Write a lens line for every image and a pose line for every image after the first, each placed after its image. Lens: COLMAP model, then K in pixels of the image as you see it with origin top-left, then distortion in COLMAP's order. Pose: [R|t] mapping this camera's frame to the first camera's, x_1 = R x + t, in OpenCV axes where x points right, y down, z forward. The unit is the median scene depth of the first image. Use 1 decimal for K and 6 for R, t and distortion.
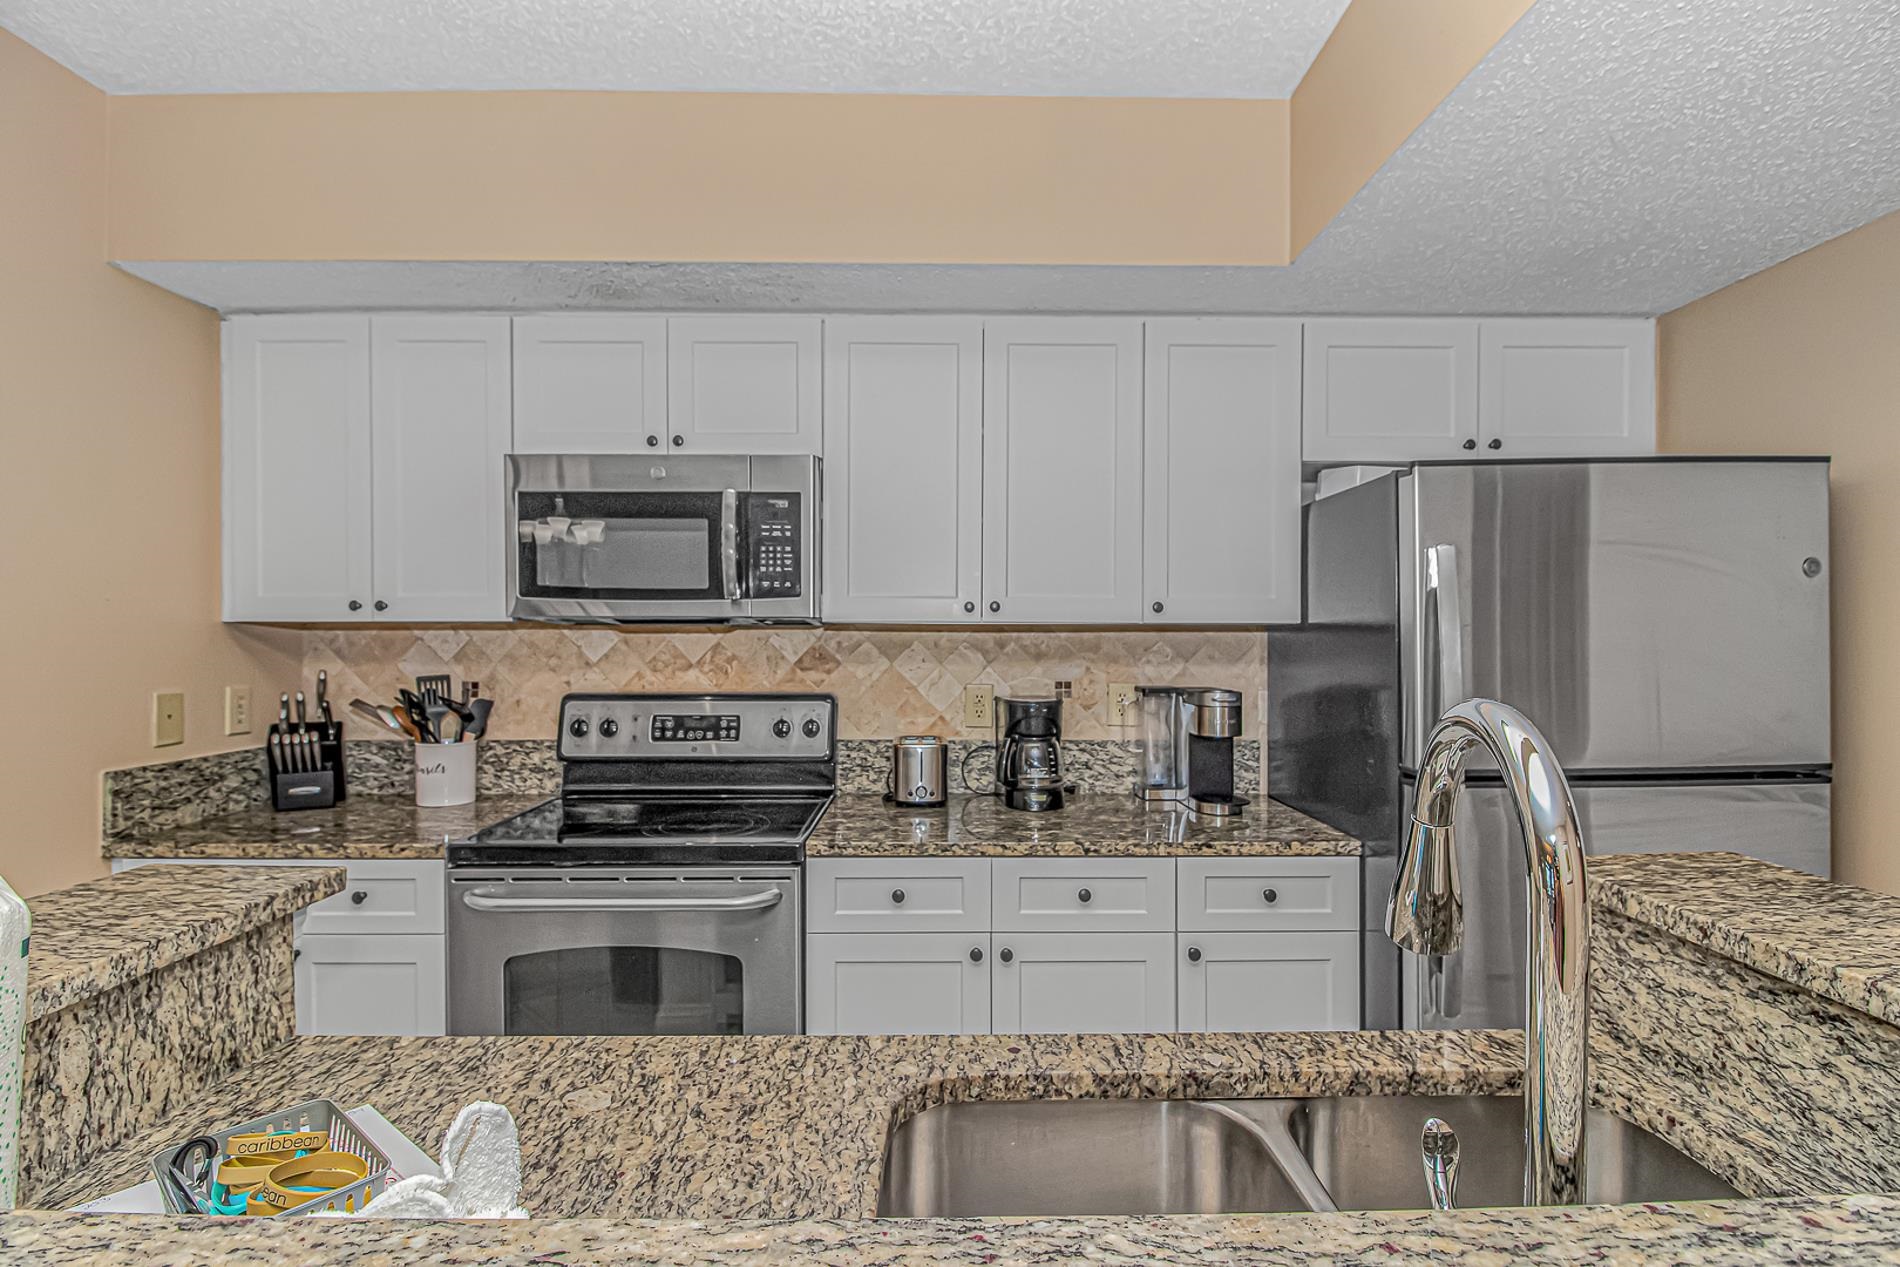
lens RADIAL K [[871.2, 0, 950.0], [0, 871.2, 633.5], [0, 0, 1]] dist [-0.000735, -0.015990]
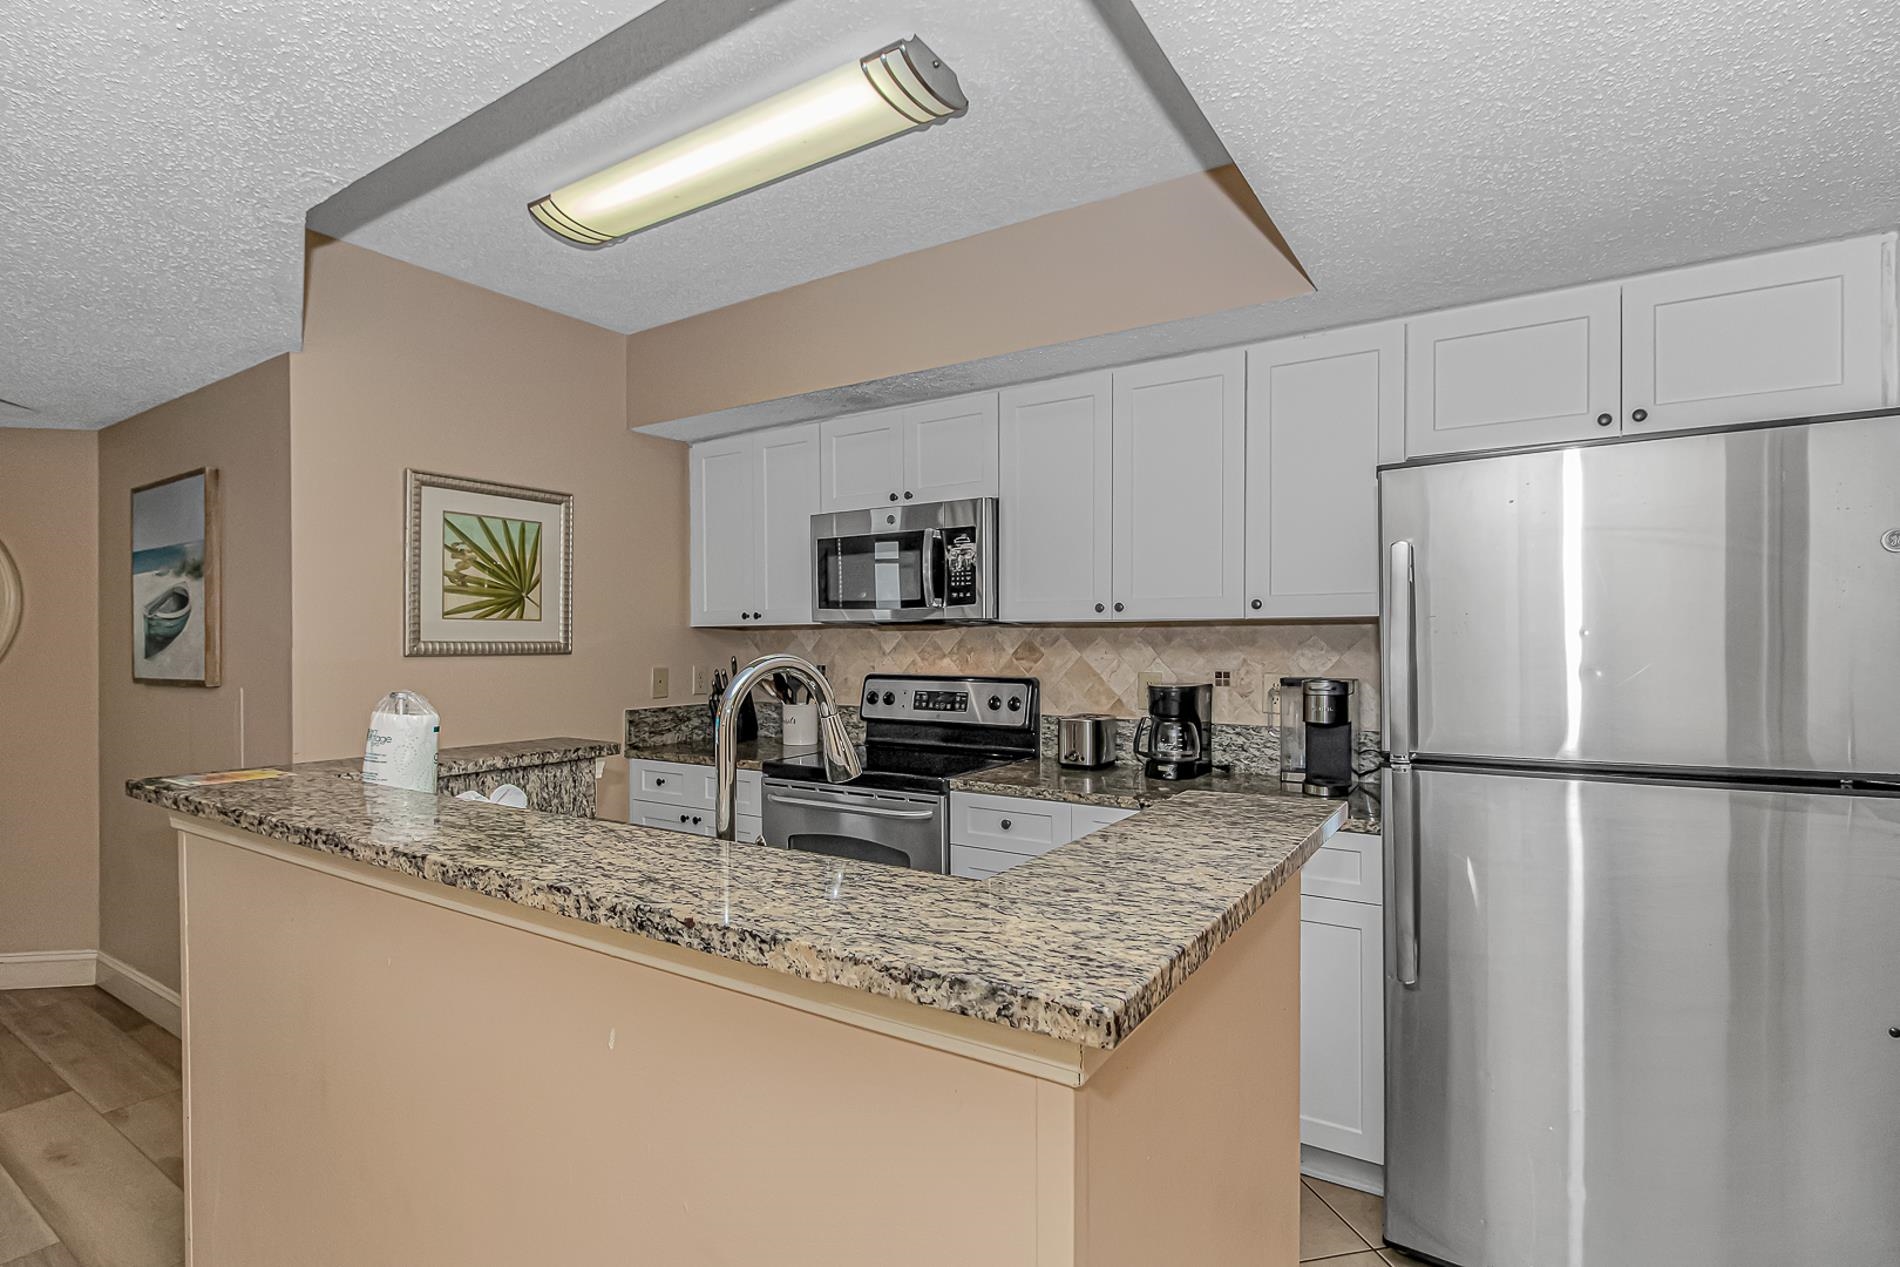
lens RADIAL K [[871.2, 0, 950.0], [0, 871.2, 633.5], [0, 0, 1]] dist [-0.000735, -0.015990]
pose [[0.838278, -0.007437, -0.545192, 0.482935], [0.006555, 0.999972, -0.003562, 0.008255], [0.545204, -0.000588, 0.838304, -0.141058]]
